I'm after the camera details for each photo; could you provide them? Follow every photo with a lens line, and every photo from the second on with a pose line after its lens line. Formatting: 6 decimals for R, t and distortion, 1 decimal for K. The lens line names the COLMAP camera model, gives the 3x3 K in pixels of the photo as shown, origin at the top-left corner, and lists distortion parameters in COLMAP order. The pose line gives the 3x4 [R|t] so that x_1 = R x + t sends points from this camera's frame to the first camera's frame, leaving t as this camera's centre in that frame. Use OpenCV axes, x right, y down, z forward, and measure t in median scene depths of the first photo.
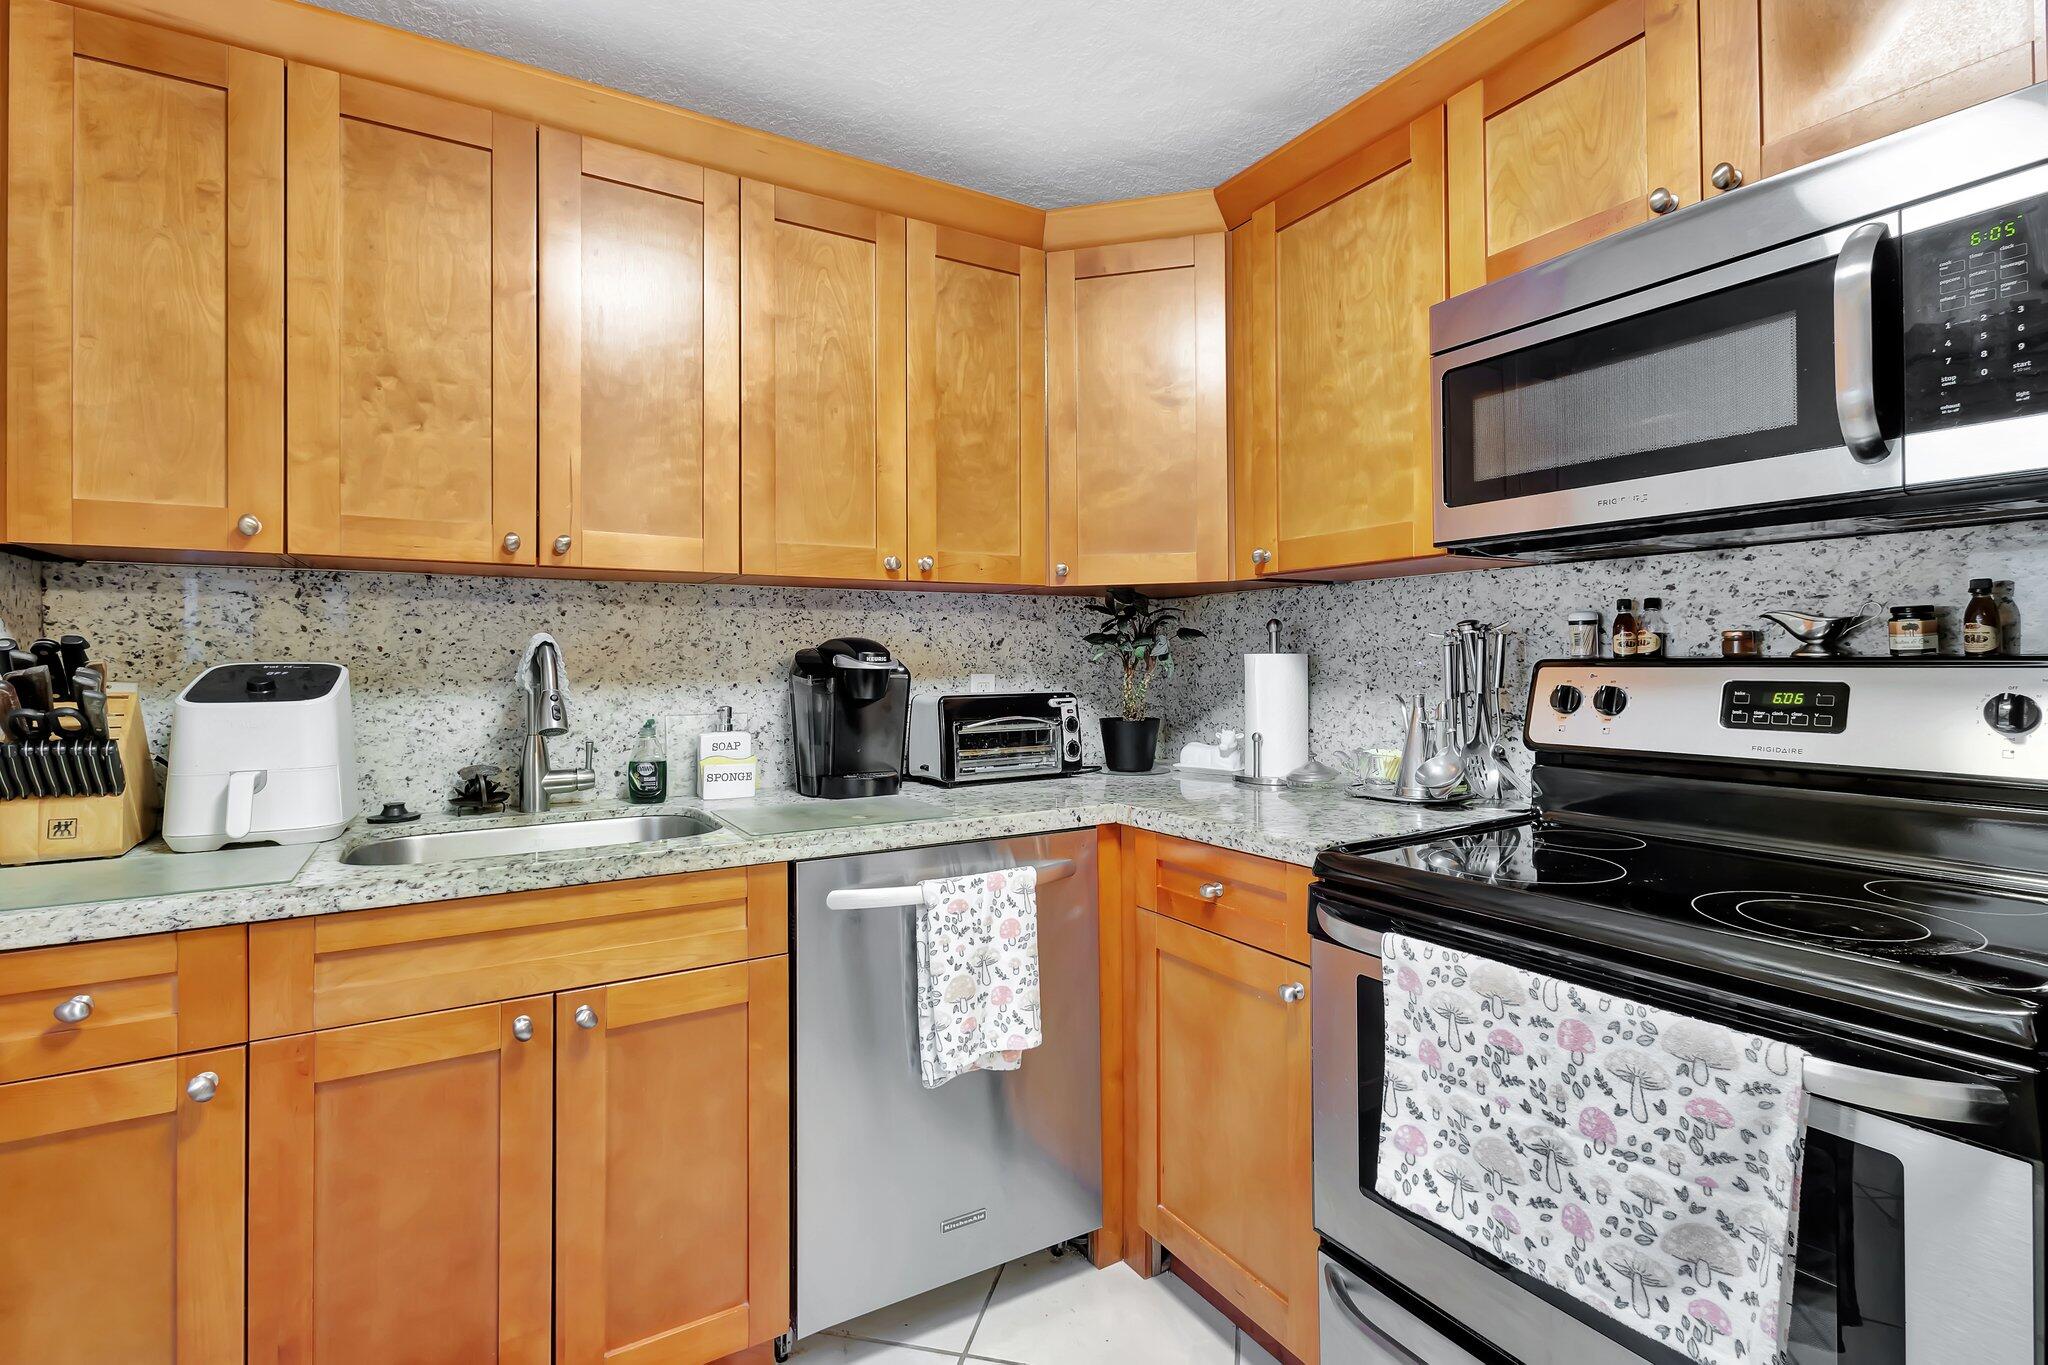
lens RADIAL K [[954.8, 0, 1023.0], [0, 954.8, 661.0], [0, 0, 1]] dist [0.008423, 0.000093]
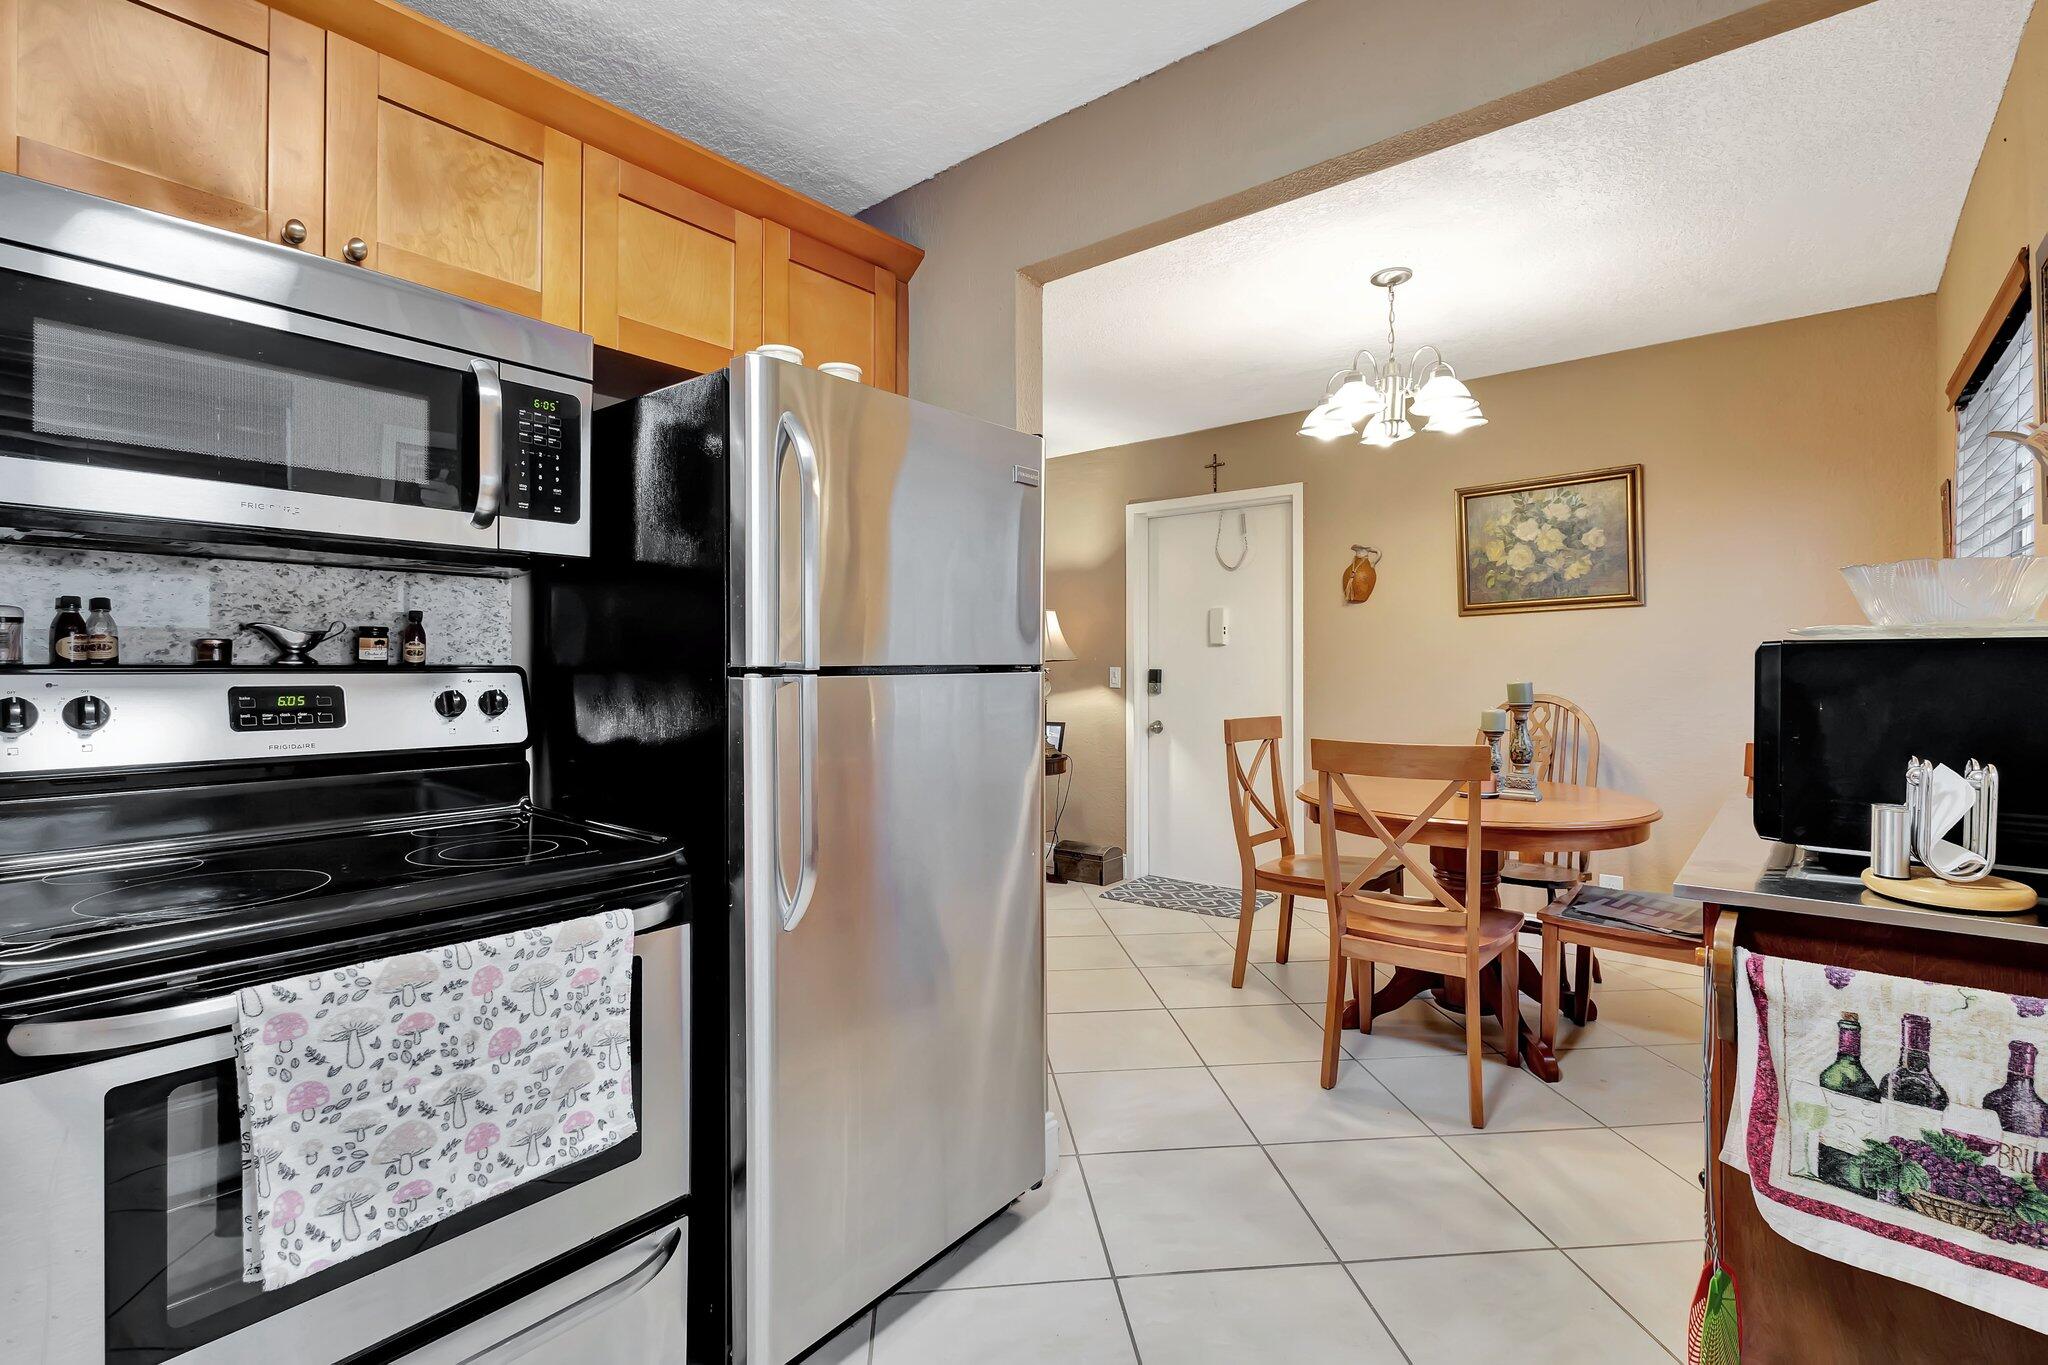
lens RADIAL K [[954.8, 0, 1023.2], [0, 954.8, 675.4], [0, 0, 1]] dist [0.008423, 0.000093]
pose [[-0.341791, -0.001793, 0.939774, -0.588120], [0.001119, 0.999997, 0.002315, 0.007232], [-0.939775, 0.001843, -0.341788, 0.591949]]
